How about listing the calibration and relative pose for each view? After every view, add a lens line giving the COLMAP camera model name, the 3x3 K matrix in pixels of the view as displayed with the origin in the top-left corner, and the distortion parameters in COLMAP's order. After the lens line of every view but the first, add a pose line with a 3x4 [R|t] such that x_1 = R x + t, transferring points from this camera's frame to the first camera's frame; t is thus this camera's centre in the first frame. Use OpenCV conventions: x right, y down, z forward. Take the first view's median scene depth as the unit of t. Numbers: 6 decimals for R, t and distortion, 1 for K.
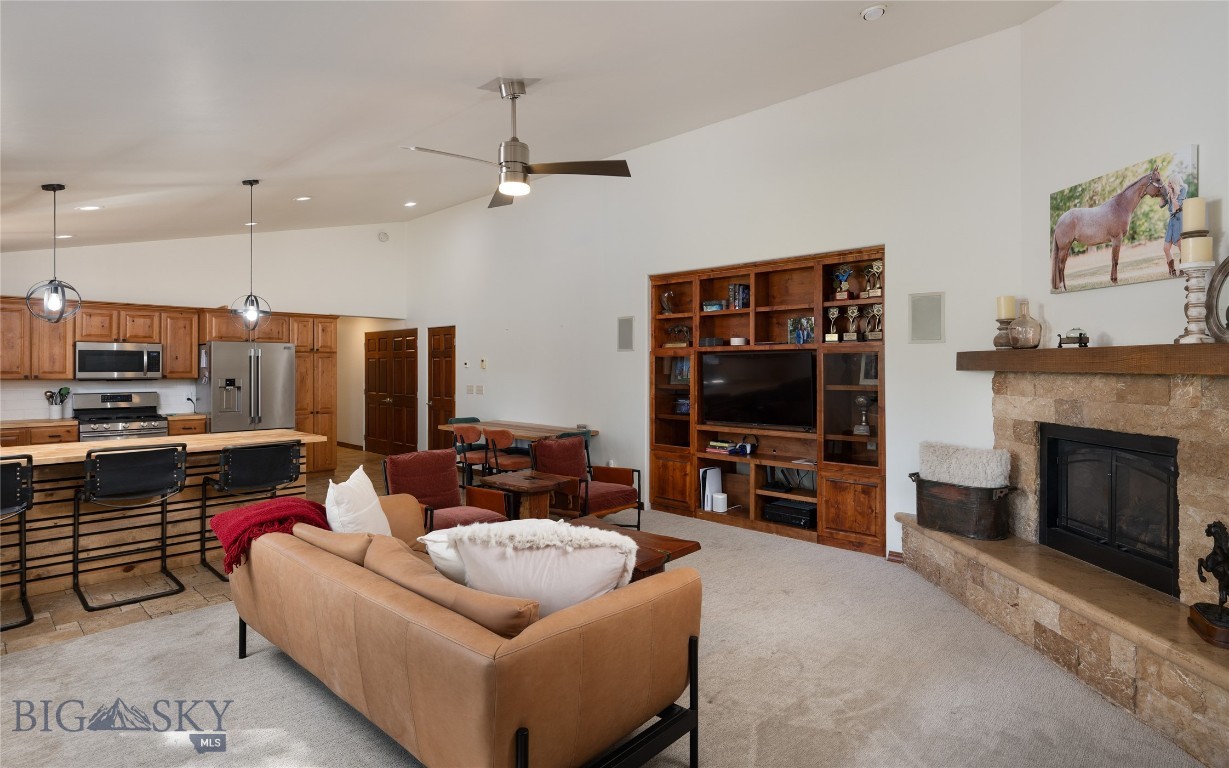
lens RADIAL K [[628.9, 0, 635.7], [0, 628.9, 362.0], [0, 0, 1]] dist [-0.000983, 0.000092]
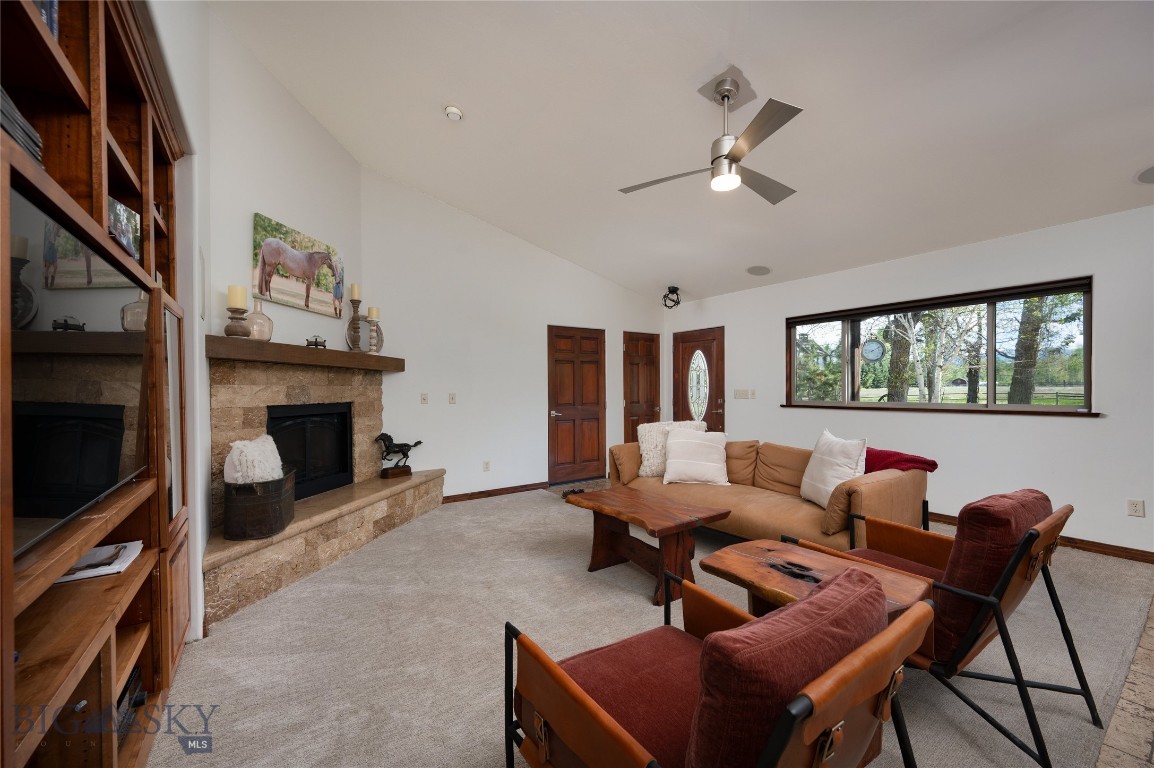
lens RADIAL K [[454.3, 0, 574.8], [0, 454.3, 388.2], [0, 0, 1]] dist [-0.000547, -0.000093]
pose [[-0.970944, 0.008395, 0.239161, -0.115538], [0.006494, 0.999941, -0.008736, 0.072149], [-0.239220, -0.006929, -0.970941, 1.679450]]
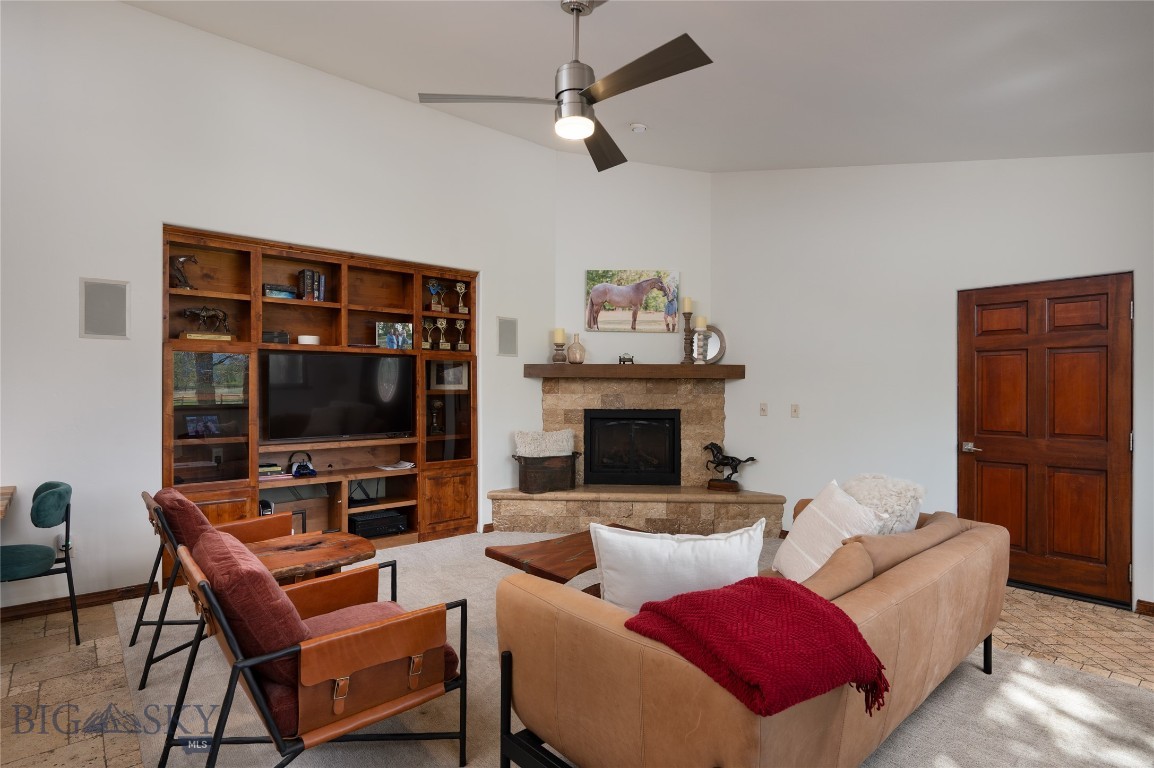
lens RADIAL K [[580.8, 0, 575.9], [0, 580.8, 389.4], [0, 0, 1]] dist [0.002755, 0.000378]
pose [[0.126993, 0.000496, 0.991903, -0.841368], [-0.010186, 0.999948, 0.000804, 0.042902], [-0.991851, -0.010206, 0.126992, 0.833576]]
